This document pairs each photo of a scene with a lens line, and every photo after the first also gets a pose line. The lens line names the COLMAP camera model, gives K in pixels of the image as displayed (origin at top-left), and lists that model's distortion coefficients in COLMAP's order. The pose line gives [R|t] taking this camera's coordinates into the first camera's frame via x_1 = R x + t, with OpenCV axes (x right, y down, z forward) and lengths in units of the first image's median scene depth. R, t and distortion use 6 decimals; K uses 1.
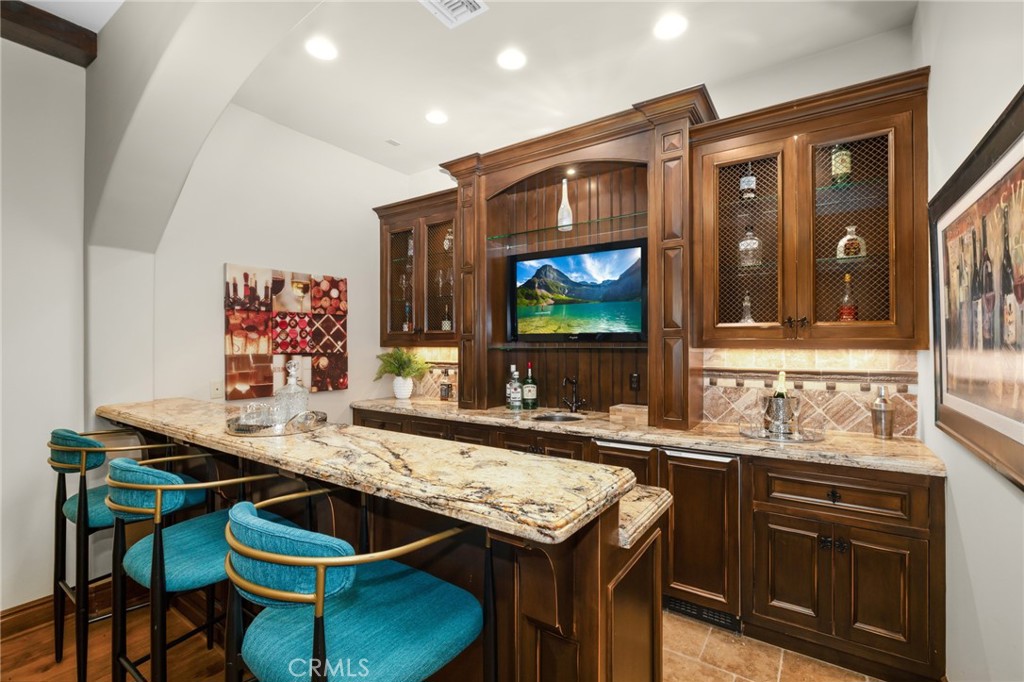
lens RADIAL K [[453.8, 0, 518.4], [0, 453.8, 340.4], [0, 0, 1]] dist [-0.002235, 0.001362]
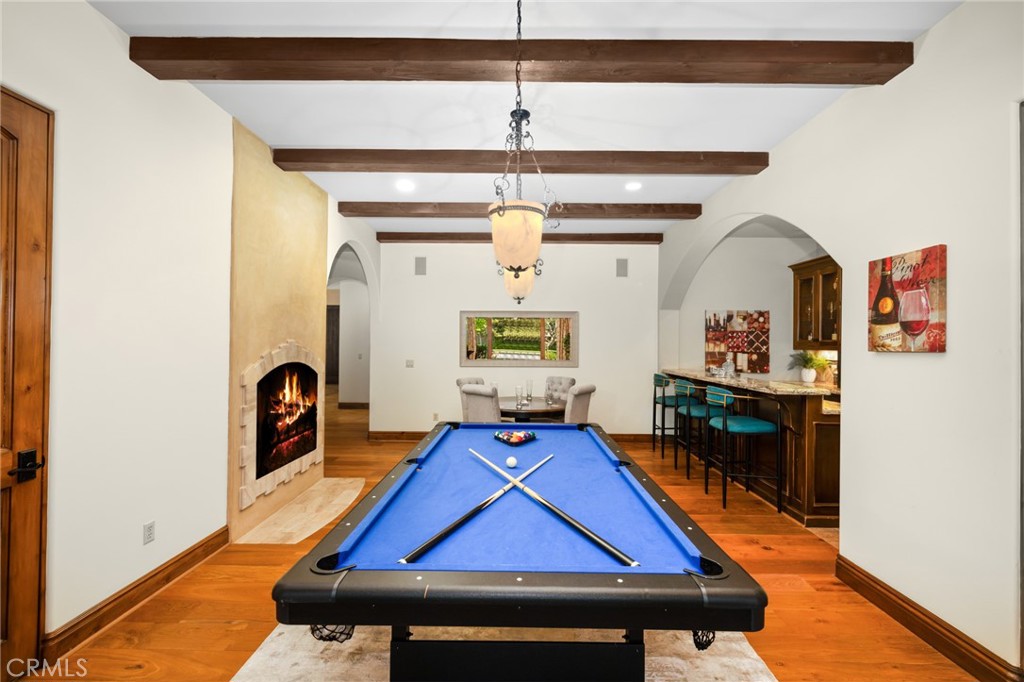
lens RADIAL K [[430.3, 0, 512.7], [0, 430.3, 342.3], [0, 0, 1]] dist [0.002235, -0.001614]
pose [[0.546084, 0.004224, -0.837720, 0.524190], [-0.007093, 0.999975, 0.000418, -0.006383], [0.837700, 0.005714, 0.546101, -0.819466]]
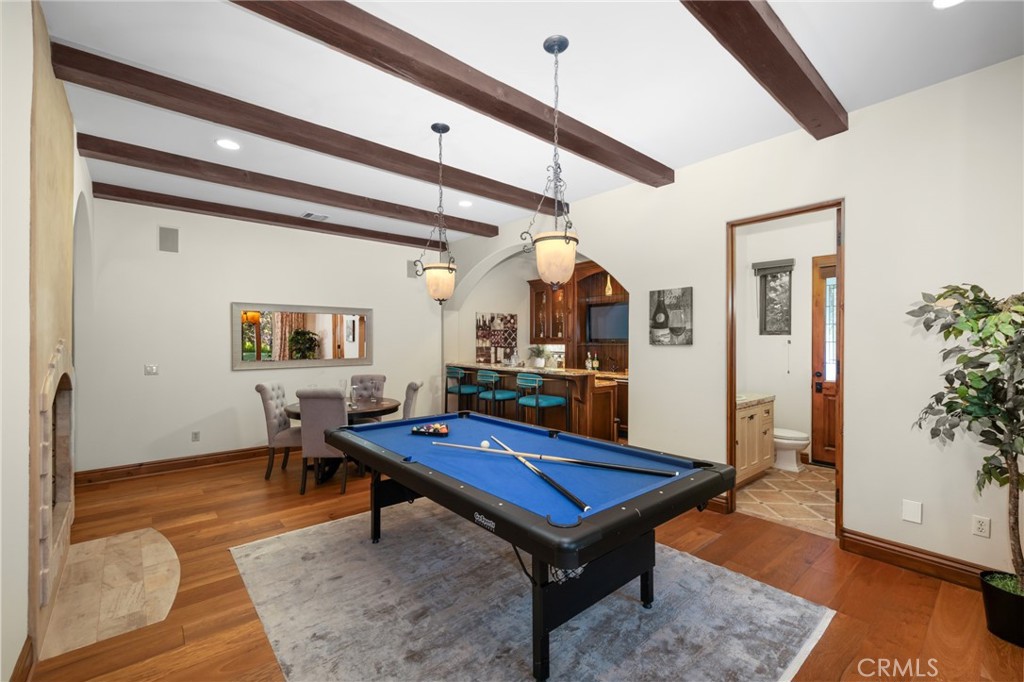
lens RADIAL K [[430.3, 0, 513.8], [0, 430.3, 342.3], [0, 0, 1]] dist [0.002235, -0.001614]
pose [[0.963112, 0.003908, -0.269072, 0.207439], [-0.002464, 0.999981, 0.005703, -0.007477], [0.269089, -0.004829, 0.963103, -1.189204]]
